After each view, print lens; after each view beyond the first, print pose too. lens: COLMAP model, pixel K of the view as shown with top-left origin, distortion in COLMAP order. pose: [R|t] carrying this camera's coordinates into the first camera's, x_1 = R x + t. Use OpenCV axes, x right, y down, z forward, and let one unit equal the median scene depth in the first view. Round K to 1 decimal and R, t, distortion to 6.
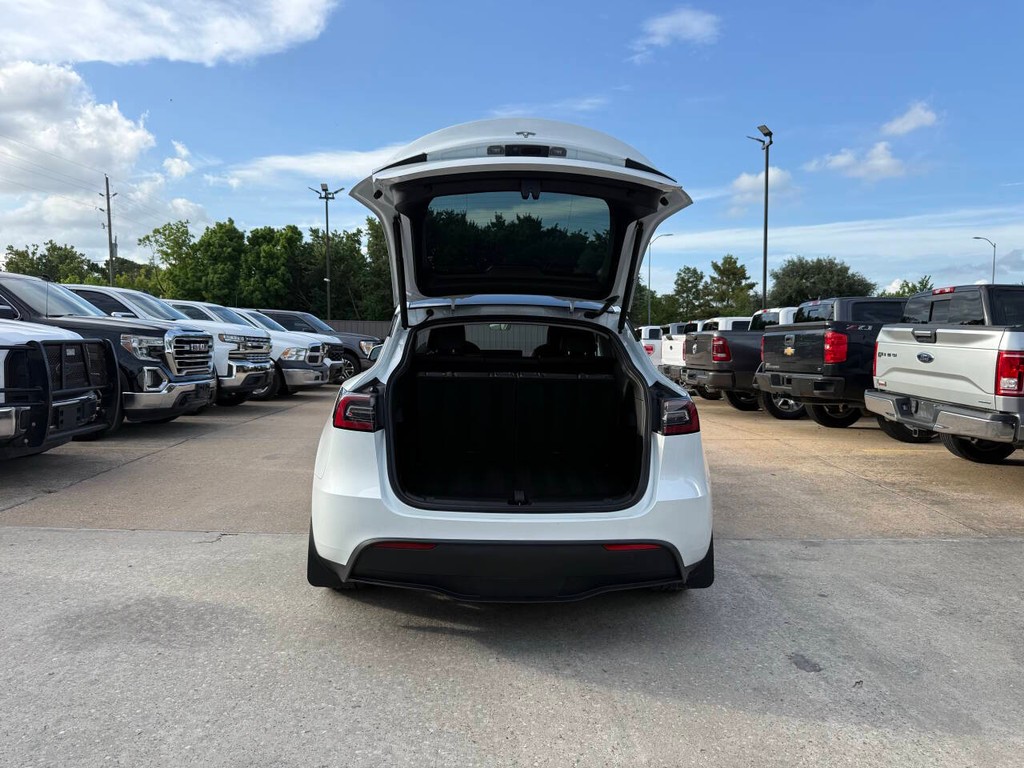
lens RADIAL K [[726.2, 0, 509.4], [0, 726.2, 386.6], [0, 0, 1]] dist [0.023465, -0.009918]
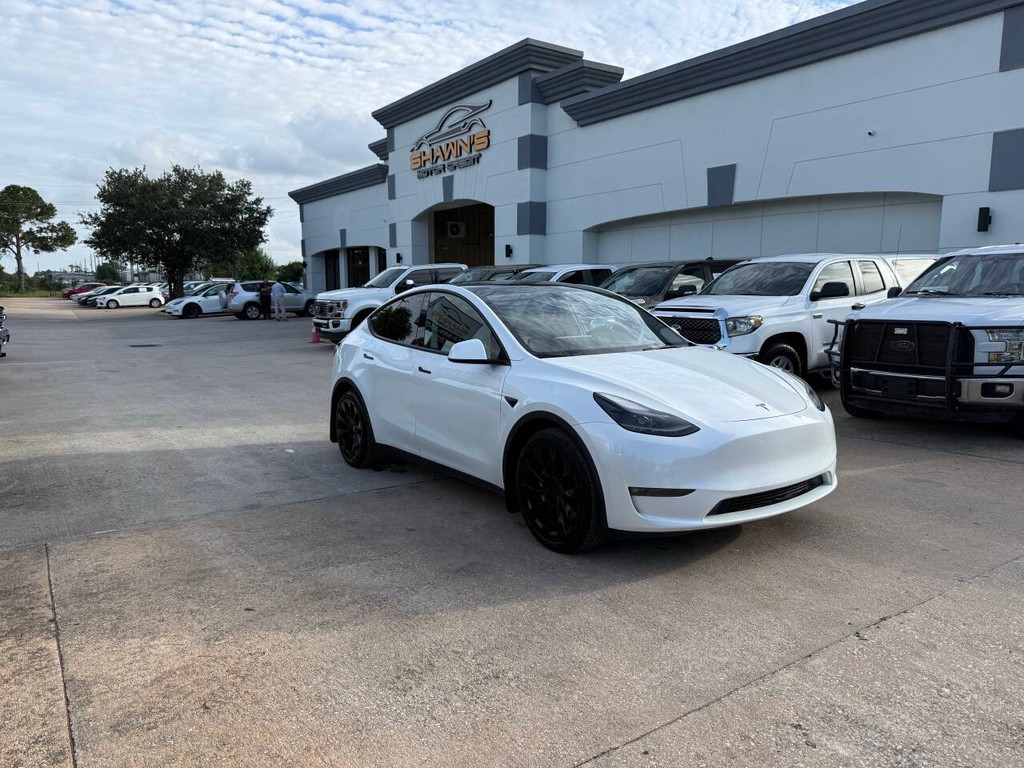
lens RADIAL K [[723.1, 0, 513.4], [0, 723.1, 386.3], [0, 0, 1]] dist [0.055348, -0.072335]
pose [[-0.842543, 0.053564, -0.535959, 0.062691], [-0.051037, 0.982627, 0.178436, -0.017531], [0.536205, 0.177694, -0.825172, 0.198202]]
